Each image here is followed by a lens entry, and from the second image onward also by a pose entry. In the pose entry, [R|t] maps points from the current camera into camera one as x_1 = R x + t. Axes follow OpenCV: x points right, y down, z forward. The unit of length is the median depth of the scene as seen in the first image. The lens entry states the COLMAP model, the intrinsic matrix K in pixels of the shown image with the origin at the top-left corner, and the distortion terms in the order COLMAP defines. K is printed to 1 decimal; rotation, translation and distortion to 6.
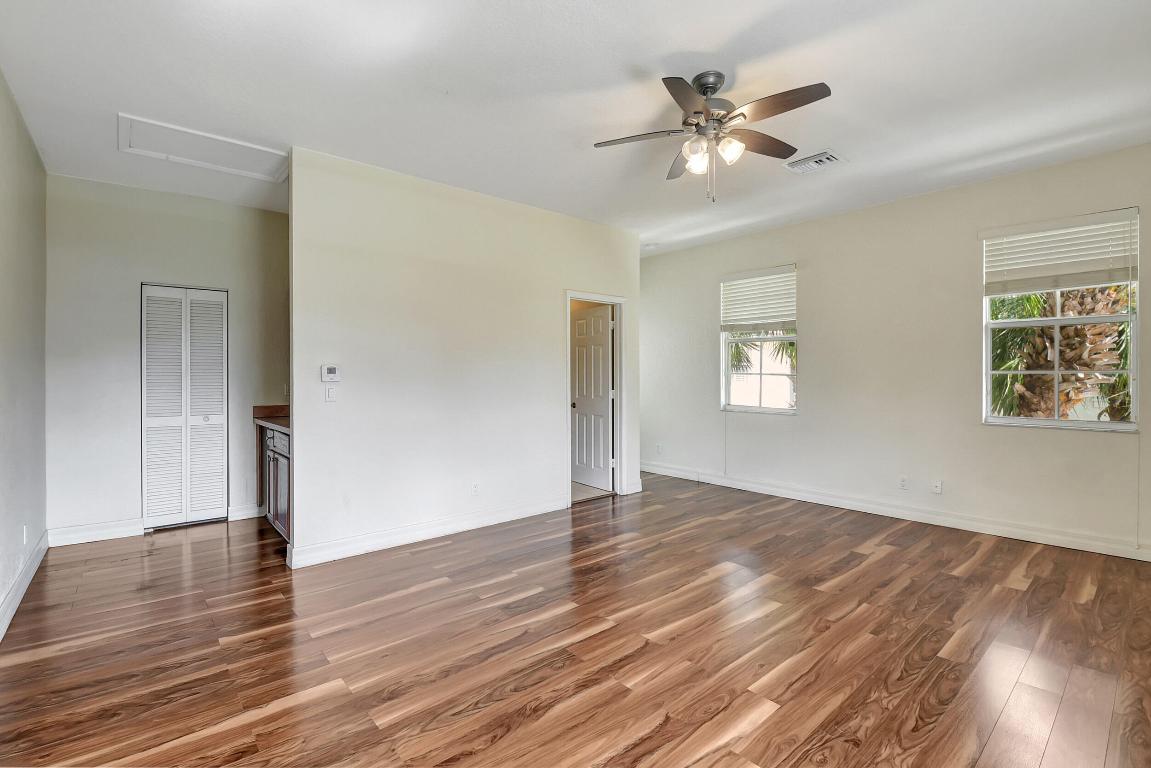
lens RADIAL K [[518.5, 0, 568.6], [0, 518.5, 376.7], [0, 0, 1]] dist [0.001225, -0.014193]
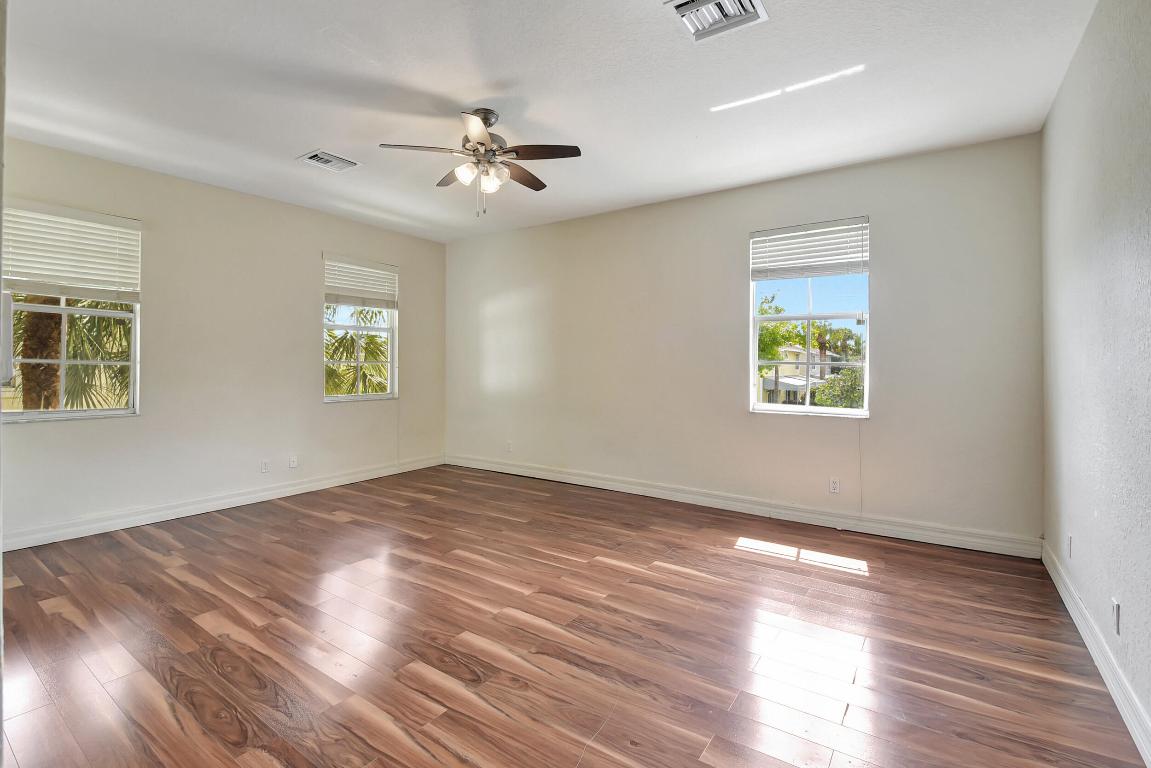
lens RADIAL K [[518.5, 0, 575.2], [0, 518.5, 372.5], [0, 0, 1]] dist [0.001225, -0.014193]
pose [[-0.250354, -0.014246, 0.968049, -1.086595], [0.002126, 0.999881, 0.015264, -0.004199], [-0.968152, 0.005879, -0.250294, 1.315246]]
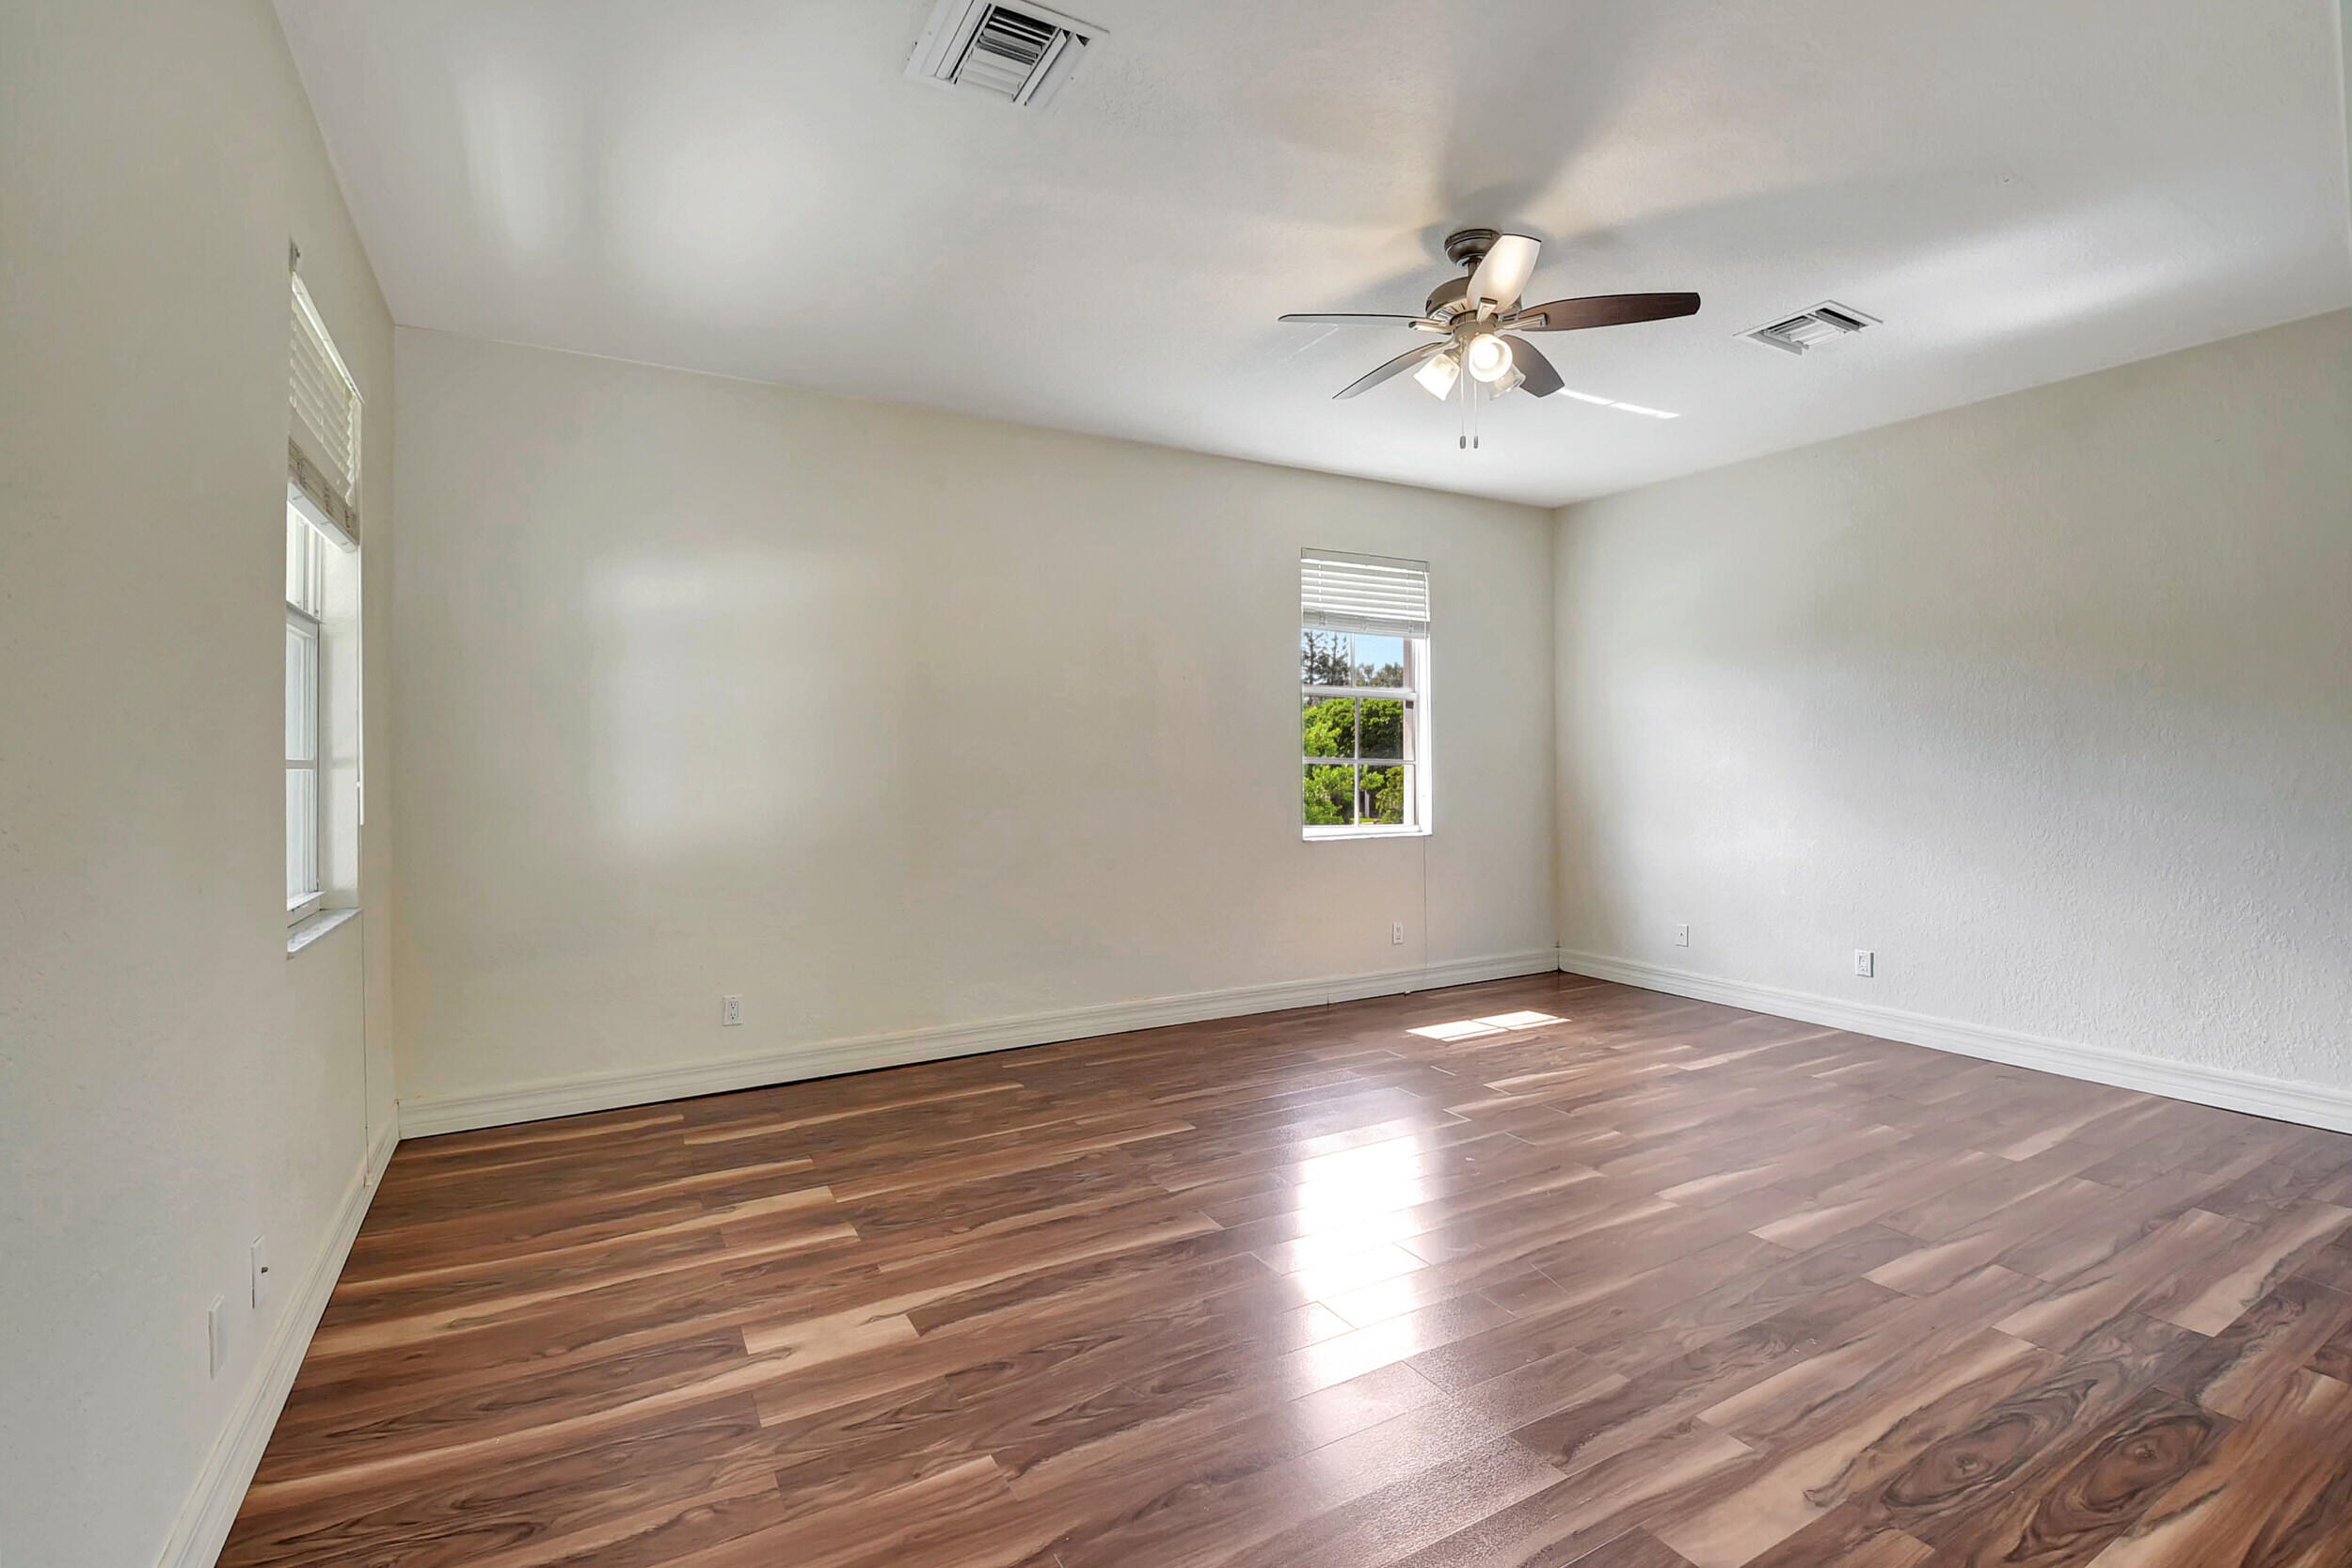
lens RADIAL K [[1059.4, 0, 1170.1], [0, 1059.4, 787.5], [0, 0, 1]] dist [0.001225, -0.014193]
pose [[-0.980299, 0.003587, 0.197488, 0.451683], [0.008257, 0.999705, 0.022829, -0.006780], [-0.197348, 0.024010, -0.980040, 2.629477]]
